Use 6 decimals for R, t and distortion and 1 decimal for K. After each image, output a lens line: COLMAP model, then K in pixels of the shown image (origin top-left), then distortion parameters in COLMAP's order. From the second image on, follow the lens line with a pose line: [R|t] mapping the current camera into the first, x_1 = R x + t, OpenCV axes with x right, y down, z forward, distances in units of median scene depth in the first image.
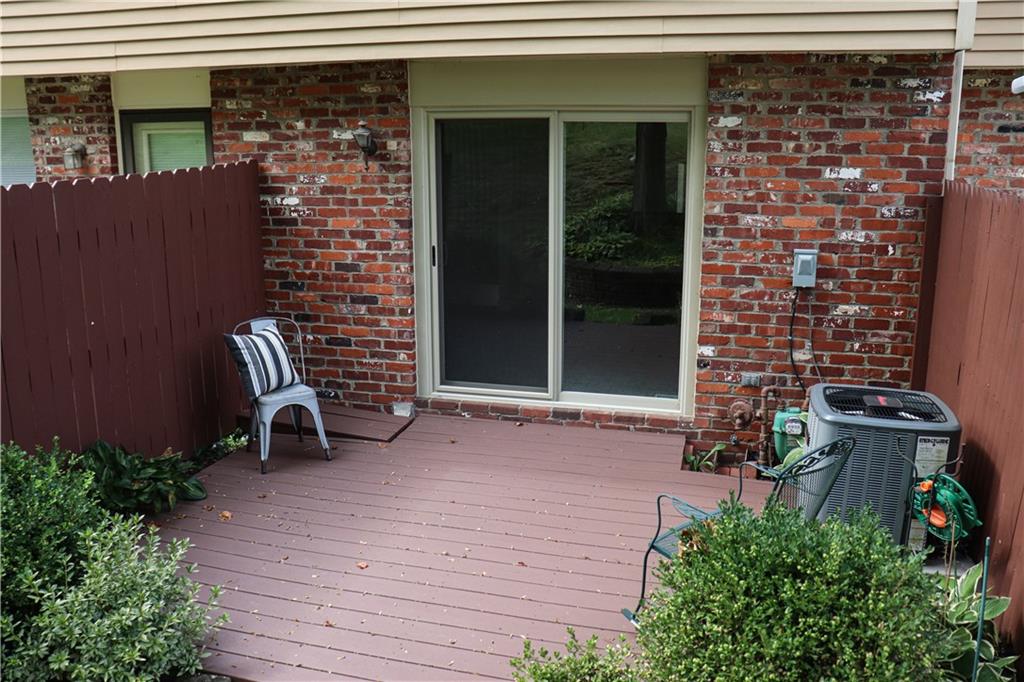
lens RADIAL K [[890.8, 0, 511.1], [0, 890.8, 325.9], [0, 0, 1]] dist [-0.117845, 0.012330]
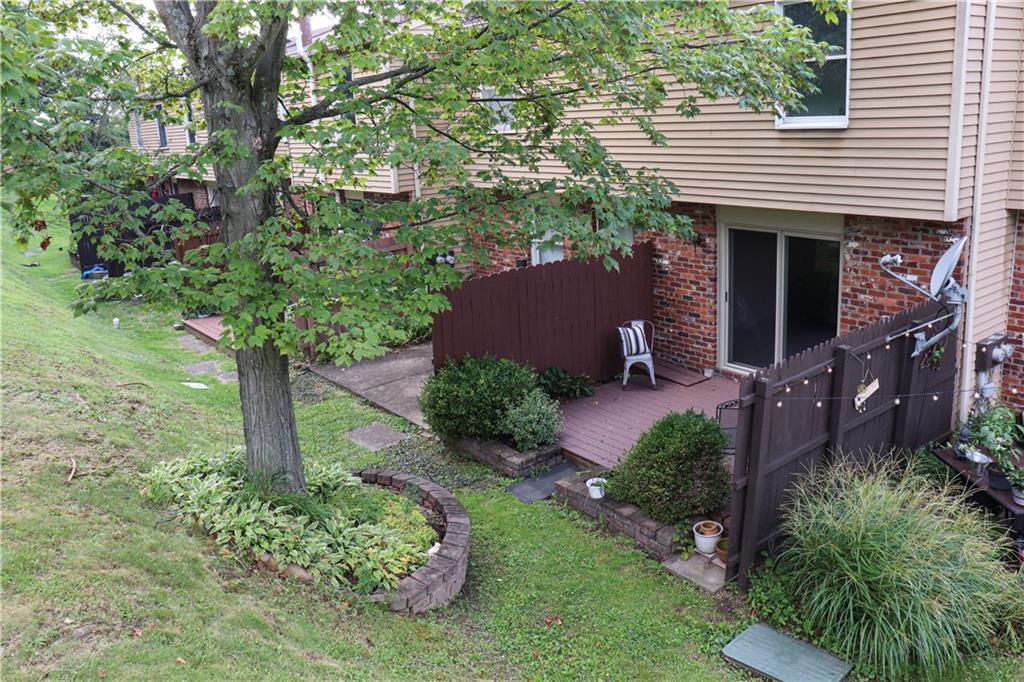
lens RADIAL K [[890.8, 0, 511.1], [0, 890.8, 325.9], [0, 0, 1]] dist [-0.117845, 0.012330]
pose [[0.781805, 0.112474, -0.613295, 0.771560], [-0.082780, 0.993612, 0.076697, -0.129982], [0.618004, -0.009194, 0.786121, -0.851652]]
